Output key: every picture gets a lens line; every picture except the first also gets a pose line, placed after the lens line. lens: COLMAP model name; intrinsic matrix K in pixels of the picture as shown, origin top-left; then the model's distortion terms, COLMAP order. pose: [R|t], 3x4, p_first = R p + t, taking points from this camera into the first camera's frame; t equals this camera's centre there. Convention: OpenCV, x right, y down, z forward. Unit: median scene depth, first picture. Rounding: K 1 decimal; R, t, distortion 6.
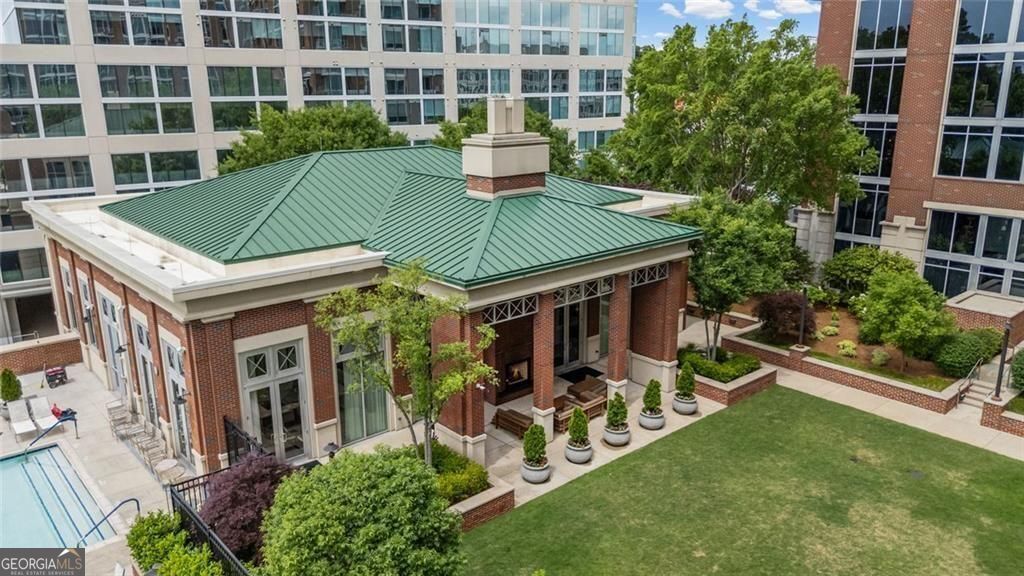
lens RADIAL K [[768.3, 0, 512.0], [0, 768.3, 288.0], [0, 0, 1]] dist [0.085369, -0.082965]
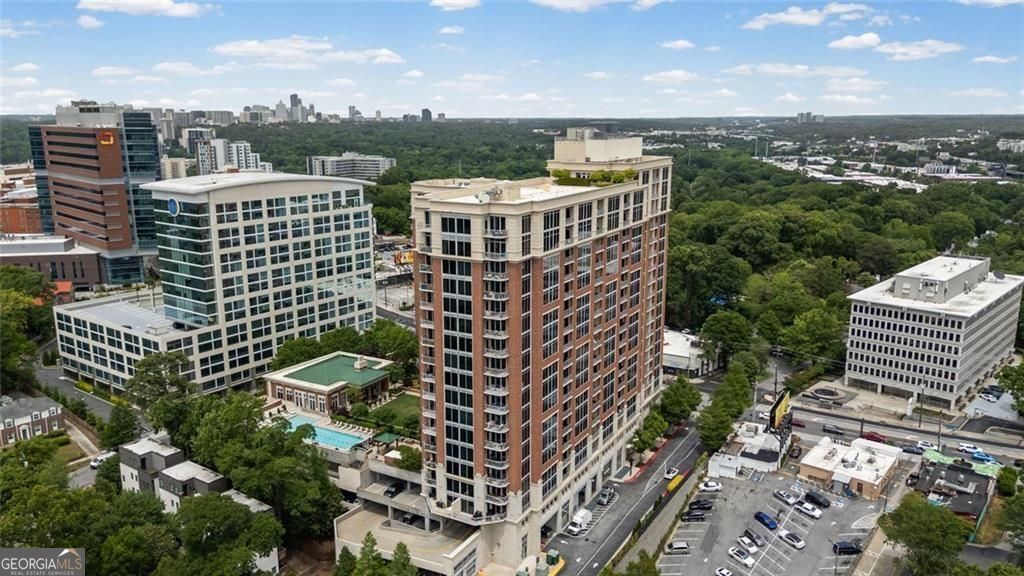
lens RADIAL K [[762.5, 0, 512.0], [0, 762.5, 288.0], [0, 0, 1]] dist [0.087294, -0.098058]
pose [[0.944495, -0.070104, 0.320959, -0.629237], [0.082614, 0.996255, -0.025508, -0.410068], [-0.317969, 0.050608, 0.946749, -4.269476]]
